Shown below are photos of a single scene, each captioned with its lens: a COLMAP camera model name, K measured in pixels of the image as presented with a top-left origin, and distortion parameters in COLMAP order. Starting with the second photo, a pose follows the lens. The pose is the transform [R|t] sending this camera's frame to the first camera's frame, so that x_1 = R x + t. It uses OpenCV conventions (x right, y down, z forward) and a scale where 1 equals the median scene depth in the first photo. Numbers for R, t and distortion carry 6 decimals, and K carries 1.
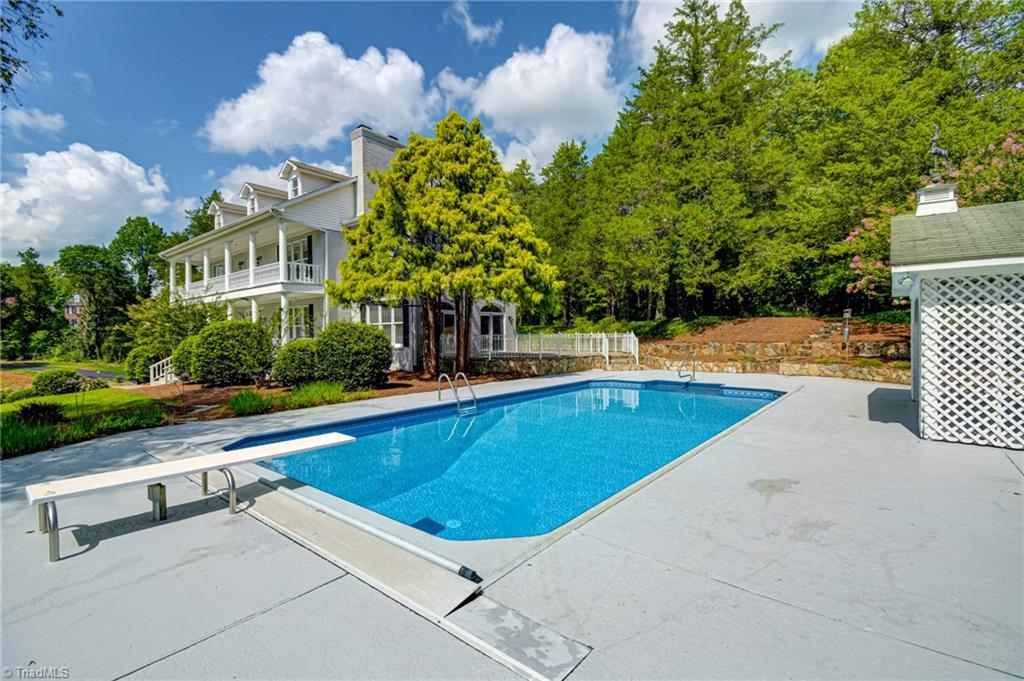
lens RADIAL K [[459.0, 0, 516.1], [0, 459.0, 340.2], [0, 0, 1]] dist [-0.004787, -0.001449]
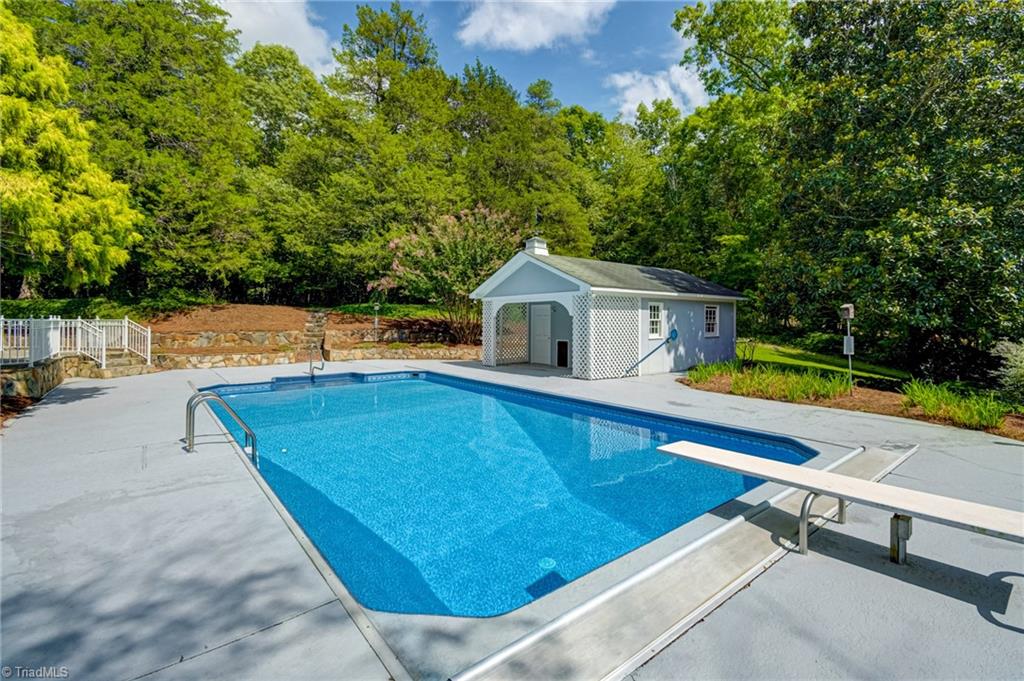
lens RADIAL K [[459.0, 0, 517.4], [0, 459.0, 333.5], [0, 0, 1]] dist [-0.004787, -0.001449]
pose [[0.198142, -0.017661, 0.980014, -0.344623], [0.008489, 0.999831, 0.016302, -0.001990], [-0.980136, 0.005089, 0.198259, 0.339042]]
